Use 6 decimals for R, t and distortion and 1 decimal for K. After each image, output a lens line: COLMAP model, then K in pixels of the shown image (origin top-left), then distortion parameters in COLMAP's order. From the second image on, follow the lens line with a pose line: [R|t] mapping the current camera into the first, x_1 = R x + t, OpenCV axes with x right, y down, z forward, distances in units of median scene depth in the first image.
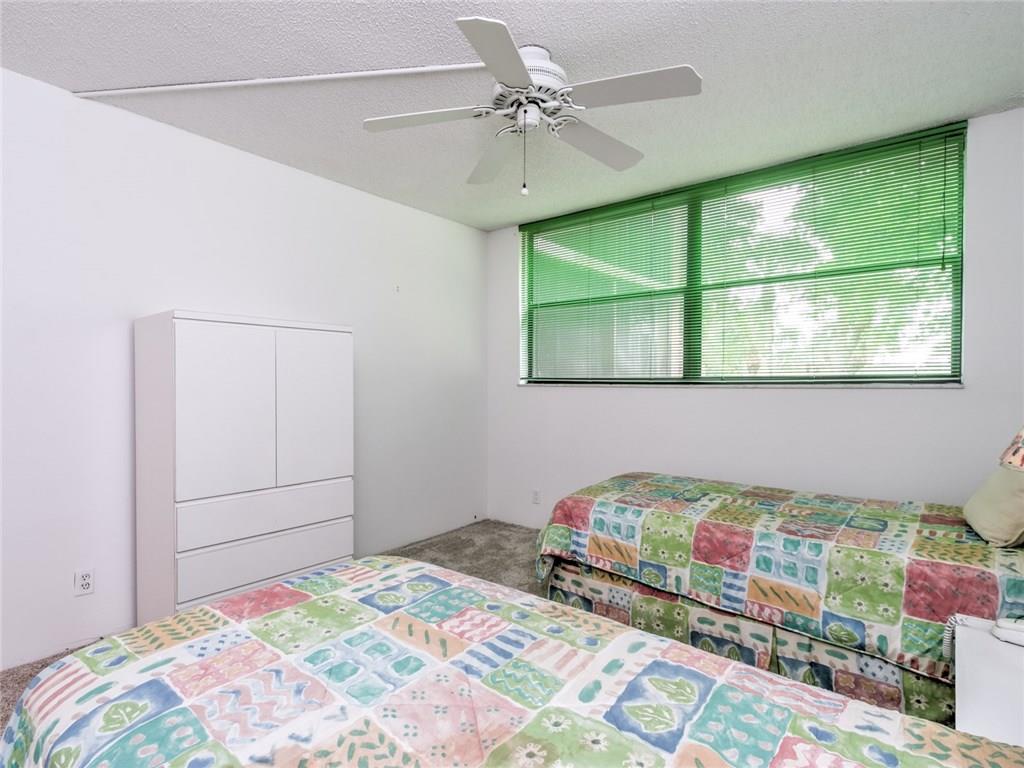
lens RADIAL K [[512.5, 0, 512.0], [0, 512.5, 384.0], [0, 0, 1]] dist [0.002802, 0.000119]
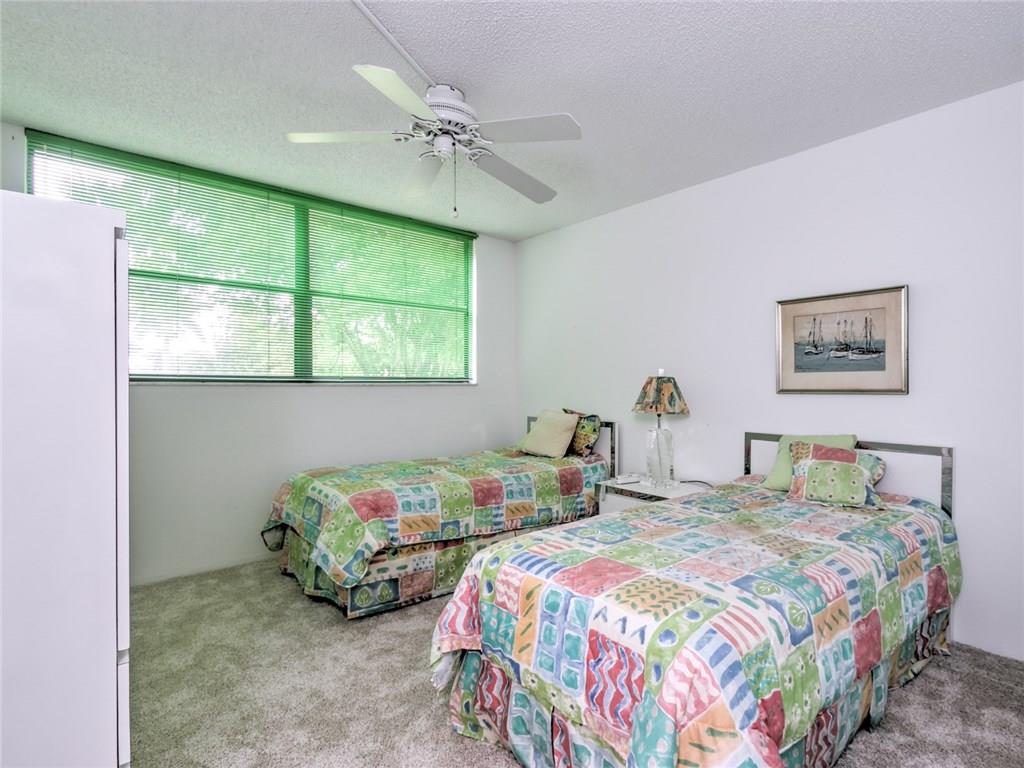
lens RADIAL K [[540.8, 0, 512.0], [0, 540.8, 384.0], [0, 0, 1]] dist [0.002178, 0.000143]
pose [[0.197892, 0.000210, 0.980224, -1.072735], [-0.002525, 0.999997, 0.000295, 0.002593], [-0.980221, -0.002533, 0.197892, 0.602657]]
